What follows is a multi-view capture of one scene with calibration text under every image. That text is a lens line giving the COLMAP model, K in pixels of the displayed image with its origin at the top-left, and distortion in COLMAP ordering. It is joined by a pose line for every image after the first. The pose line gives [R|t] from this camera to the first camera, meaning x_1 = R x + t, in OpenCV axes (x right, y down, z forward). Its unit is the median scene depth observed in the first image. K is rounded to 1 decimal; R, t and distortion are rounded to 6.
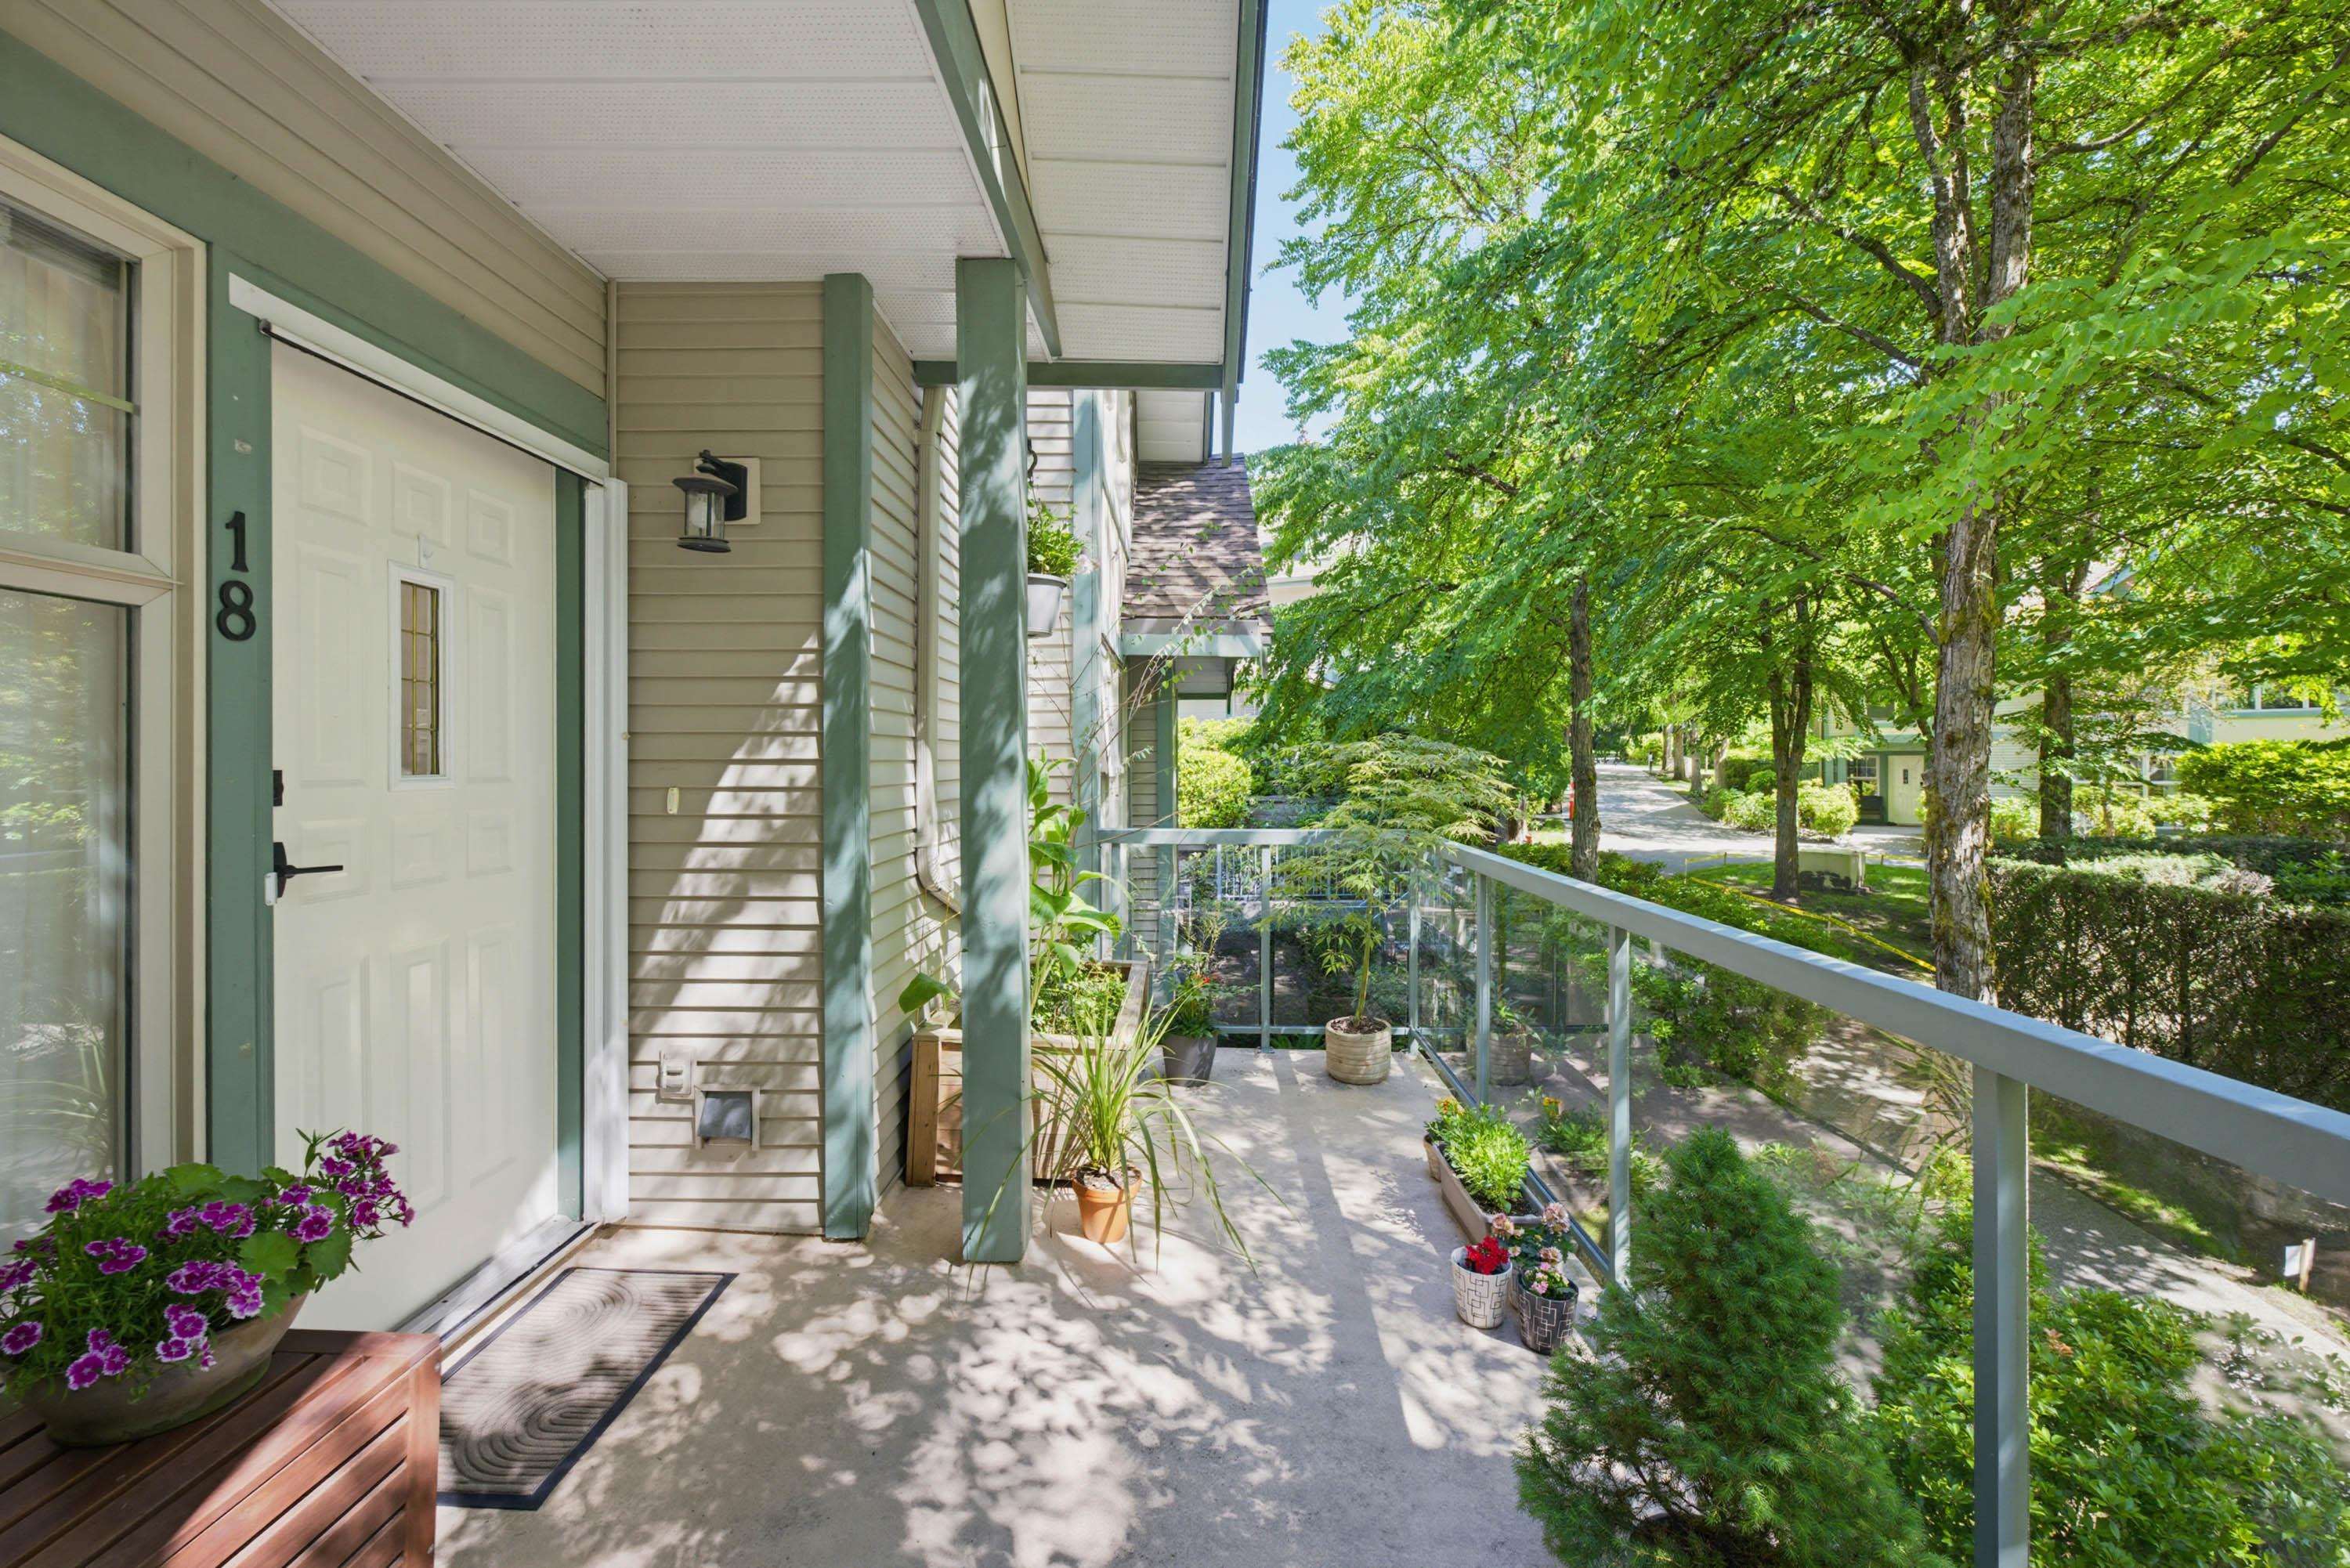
lens RADIAL K [[944.4, 0, 1175.0], [0, 944.4, 746.3], [0, 0, 1]] dist [0.000590, 0.000233]
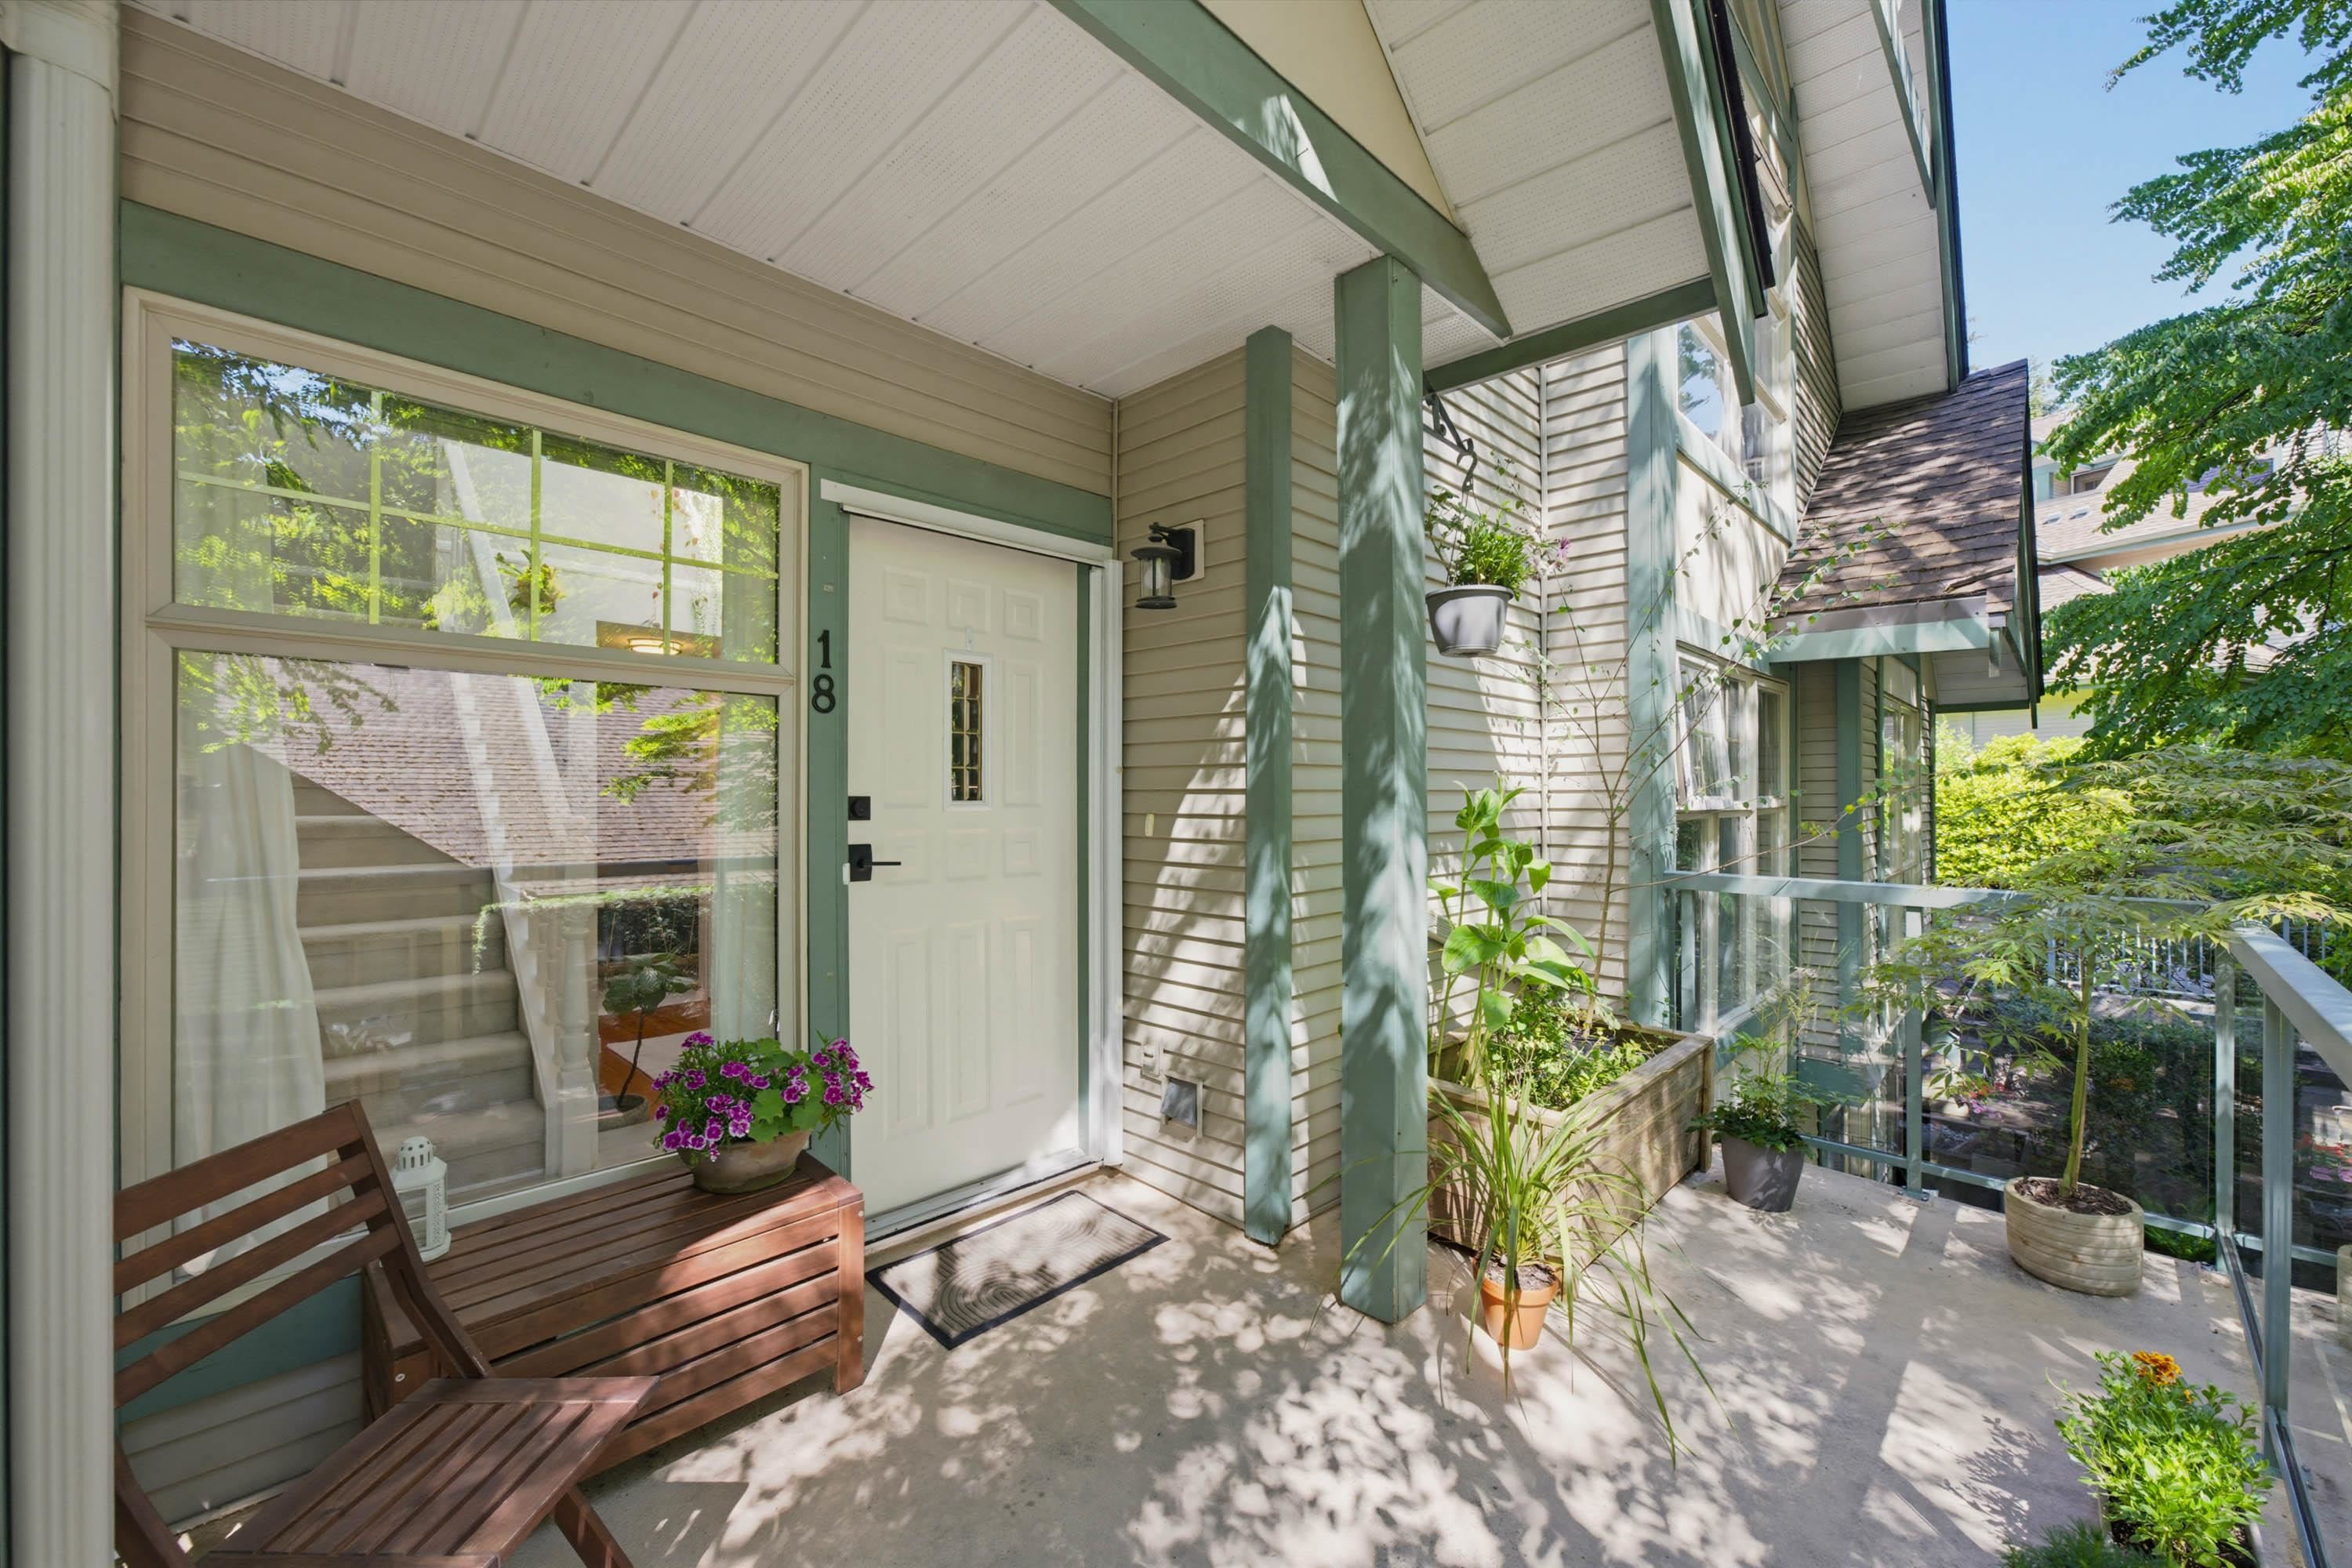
lens RADIAL K [[931.0, 0, 1176.0], [0, 931.0, 784.0], [0, 0, 1]] dist [-0.031593, 0.019084]
pose [[0.723041, -0.007267, -0.690767, 0.295386], [0.010291, 0.999947, 0.000252, 0.006440], [0.690729, -0.007291, 0.723077, 0.184253]]
